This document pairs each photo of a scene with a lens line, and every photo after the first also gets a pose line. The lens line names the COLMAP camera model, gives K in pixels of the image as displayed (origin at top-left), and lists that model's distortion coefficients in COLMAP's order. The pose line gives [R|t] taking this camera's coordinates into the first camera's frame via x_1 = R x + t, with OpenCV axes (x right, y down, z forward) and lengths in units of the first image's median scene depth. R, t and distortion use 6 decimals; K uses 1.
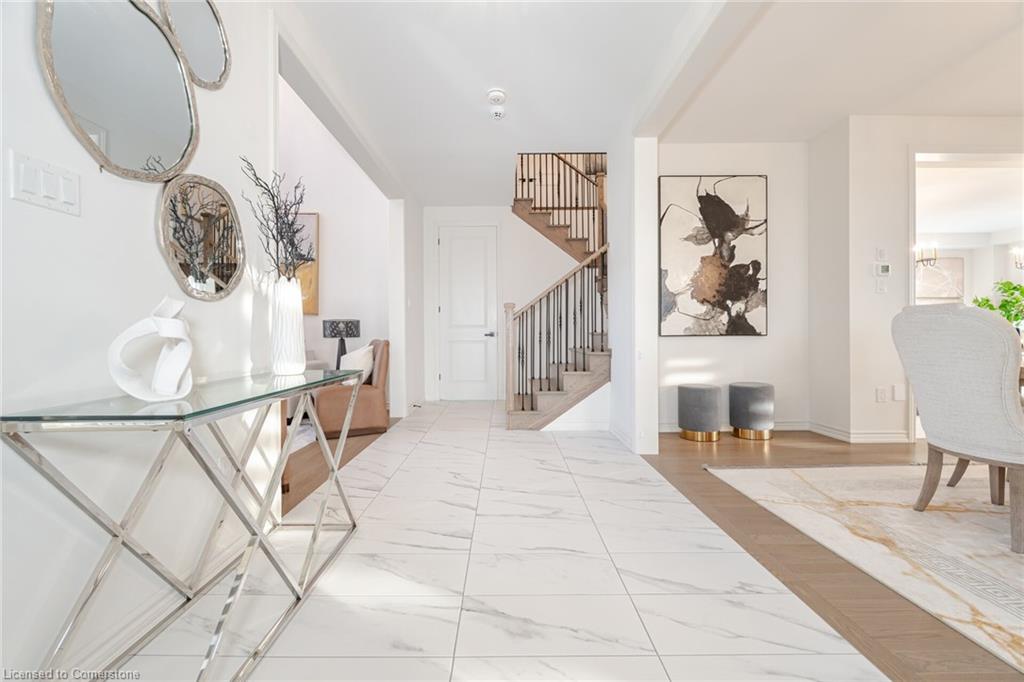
lens RADIAL K [[427.2, 0, 509.8], [0, 427.2, 345.0], [0, 0, 1]] dist [-0.001634, -0.000219]
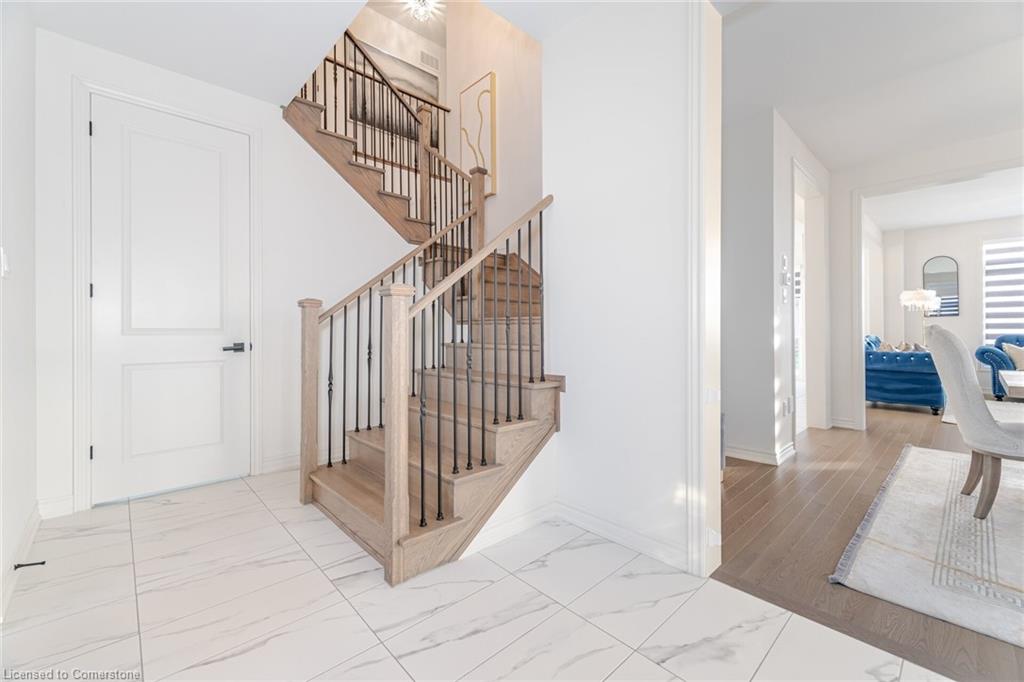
lens RADIAL K [[425.1, 0, 509.2], [0, 425.1, 334.9], [0, 0, 1]] dist [-0.001203, -0.000466]
pose [[0.752339, -0.003184, 0.658769, -0.192777], [0.017981, 0.999715, -0.015703, -0.037571], [-0.658531, 0.023660, 0.752182, 0.601853]]
